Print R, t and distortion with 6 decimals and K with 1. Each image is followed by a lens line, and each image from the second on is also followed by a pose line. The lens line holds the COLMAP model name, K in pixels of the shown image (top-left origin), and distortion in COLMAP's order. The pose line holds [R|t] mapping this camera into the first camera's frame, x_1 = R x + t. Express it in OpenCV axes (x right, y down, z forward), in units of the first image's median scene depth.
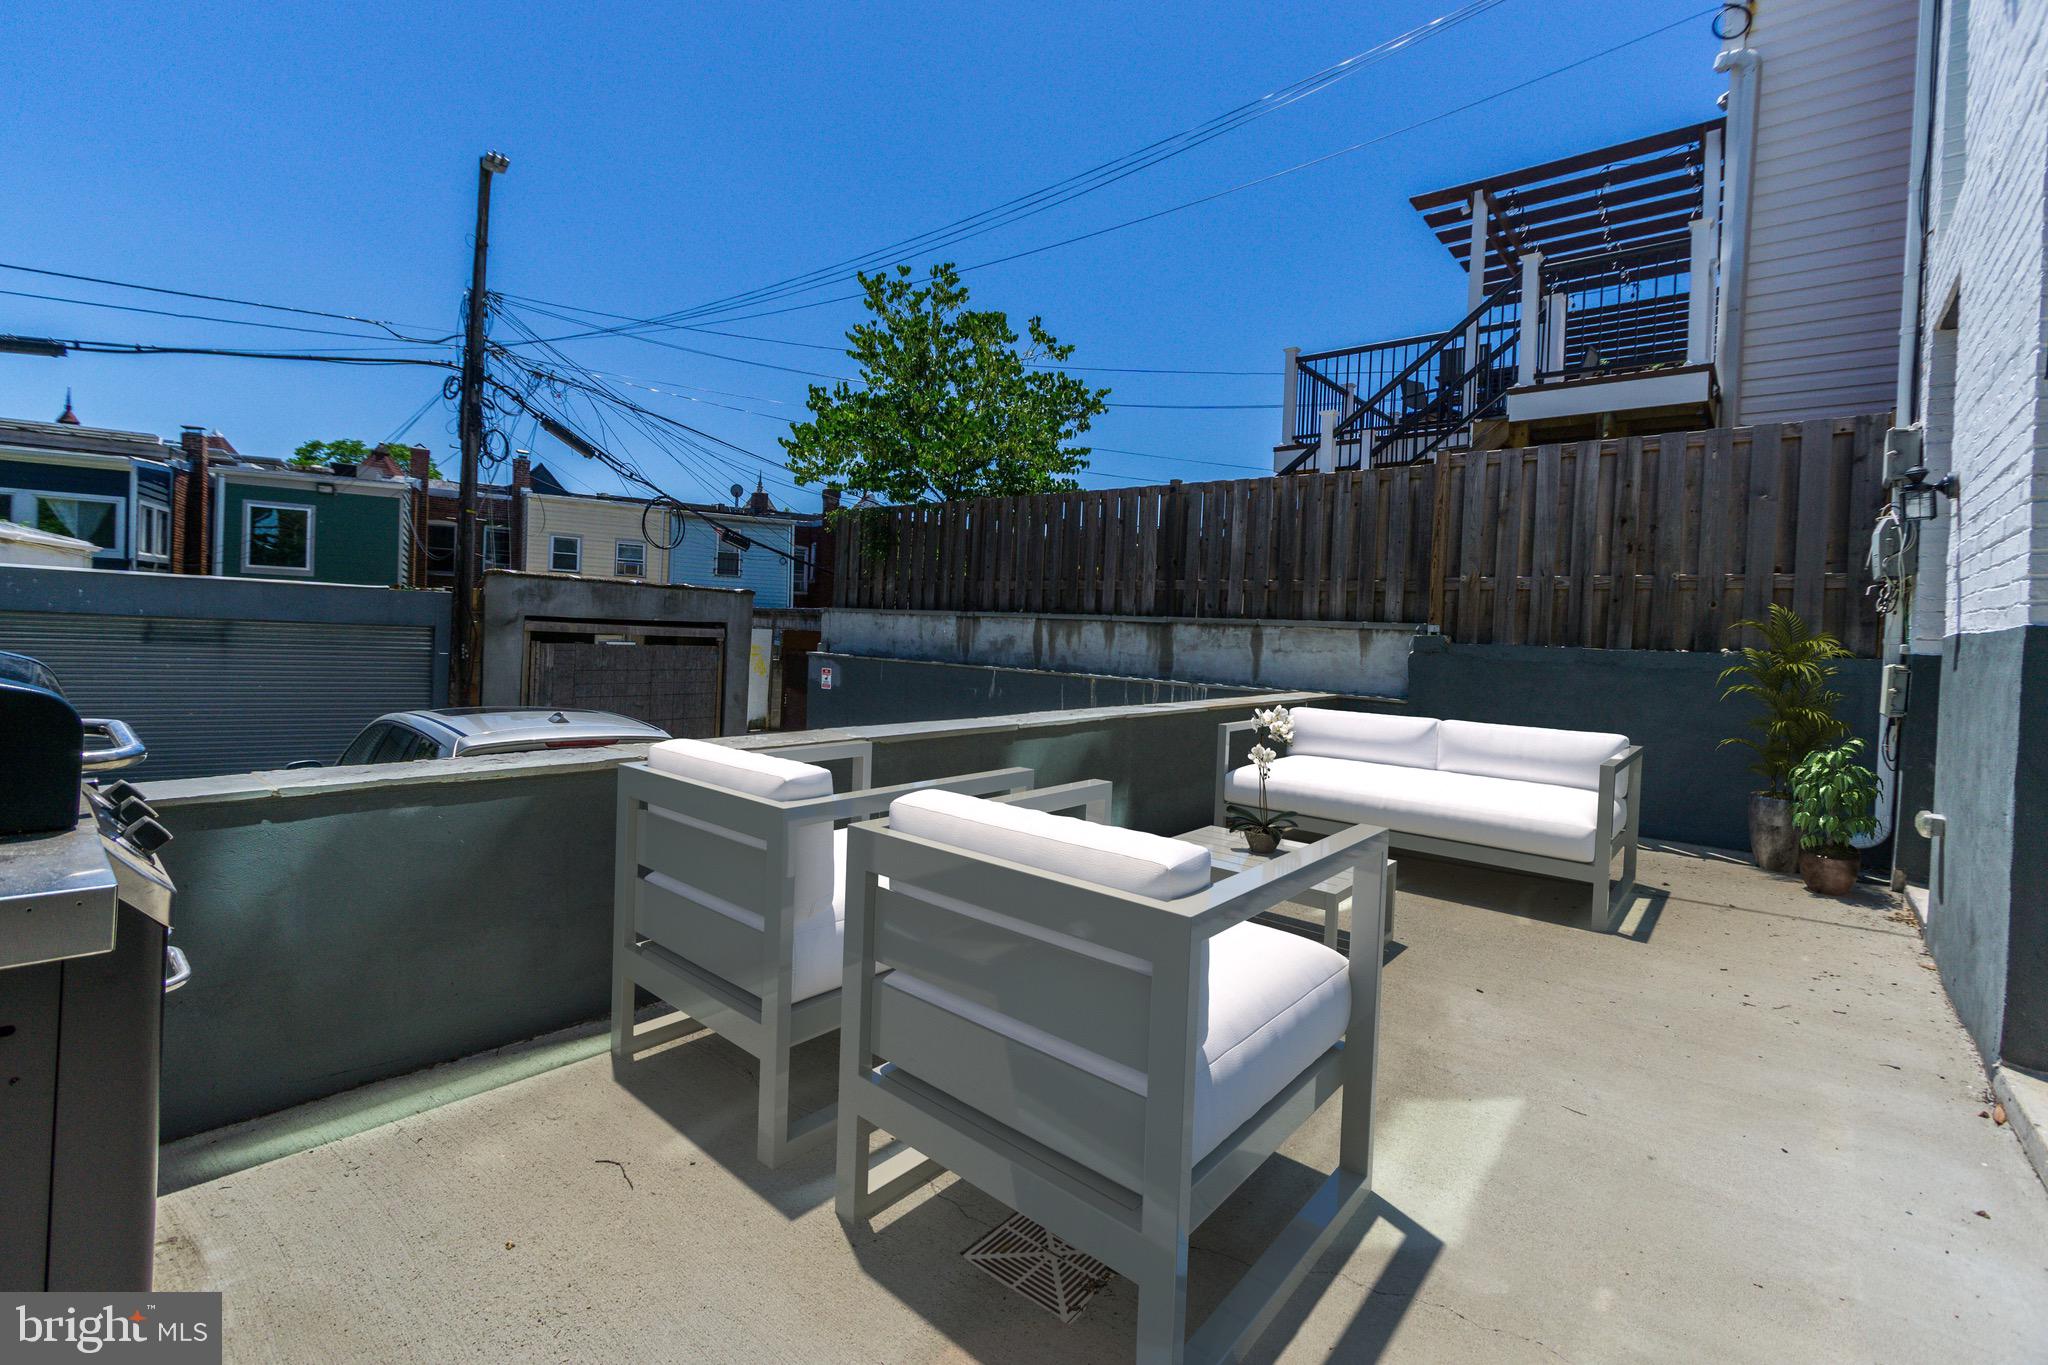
lens RADIAL K [[910.1, 0, 1013.0], [0, 910.1, 645.6], [0, 0, 1]] dist [0.000122, -0.000433]
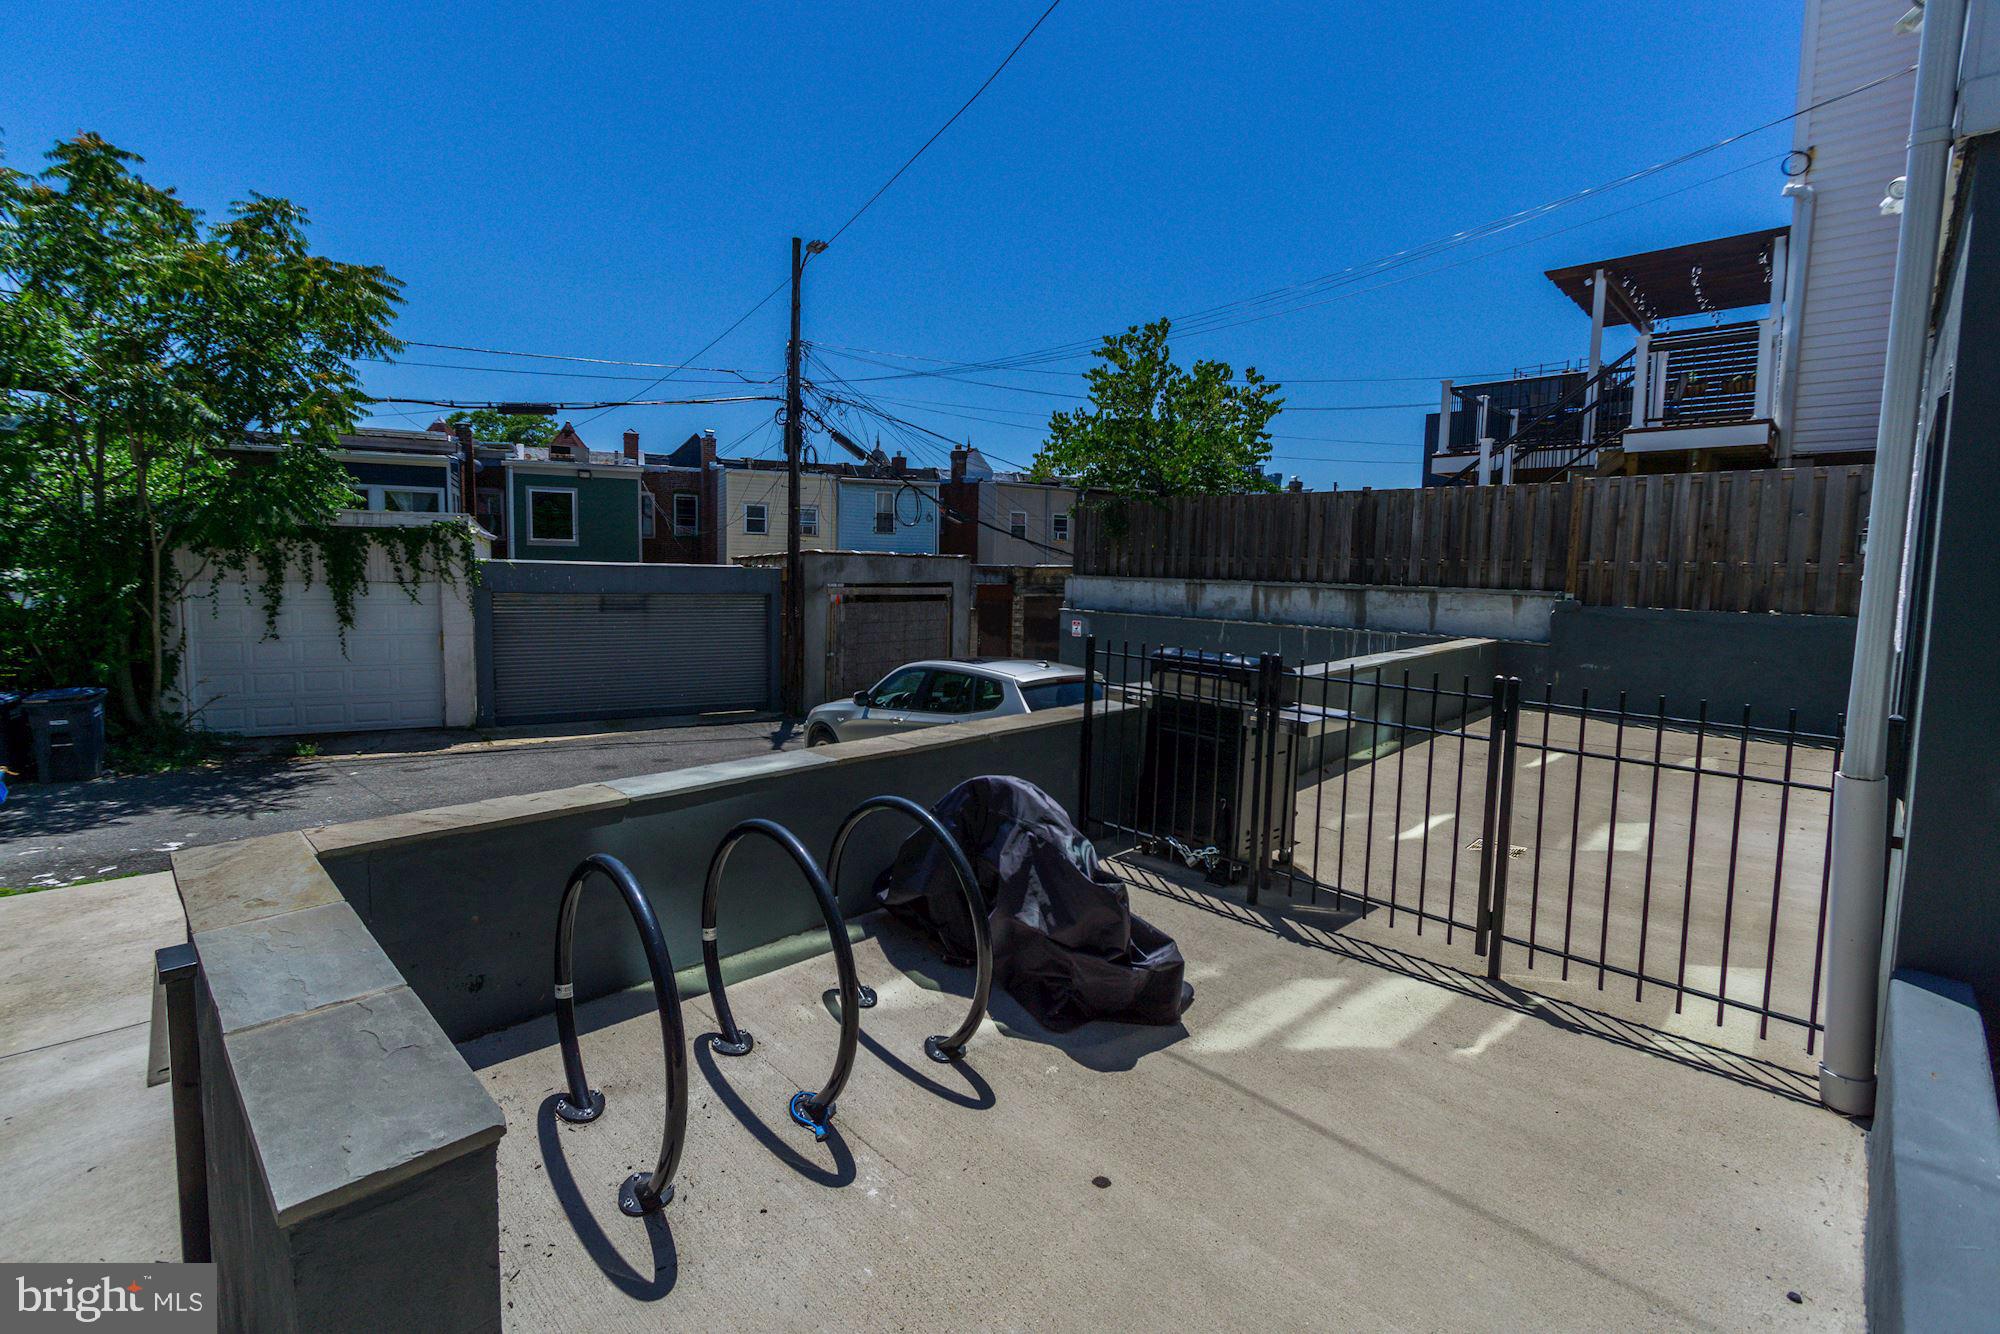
lens RADIAL K [[880.5, 0, 998.6], [0, 880.5, 632.5], [0, 0, 1]] dist [-0.001339, -0.000664]
pose [[0.996393, -0.015855, -0.083365, -0.313717], [0.020874, 0.997999, 0.059691, -0.057350], [0.082252, -0.061215, 0.994730, -0.461918]]
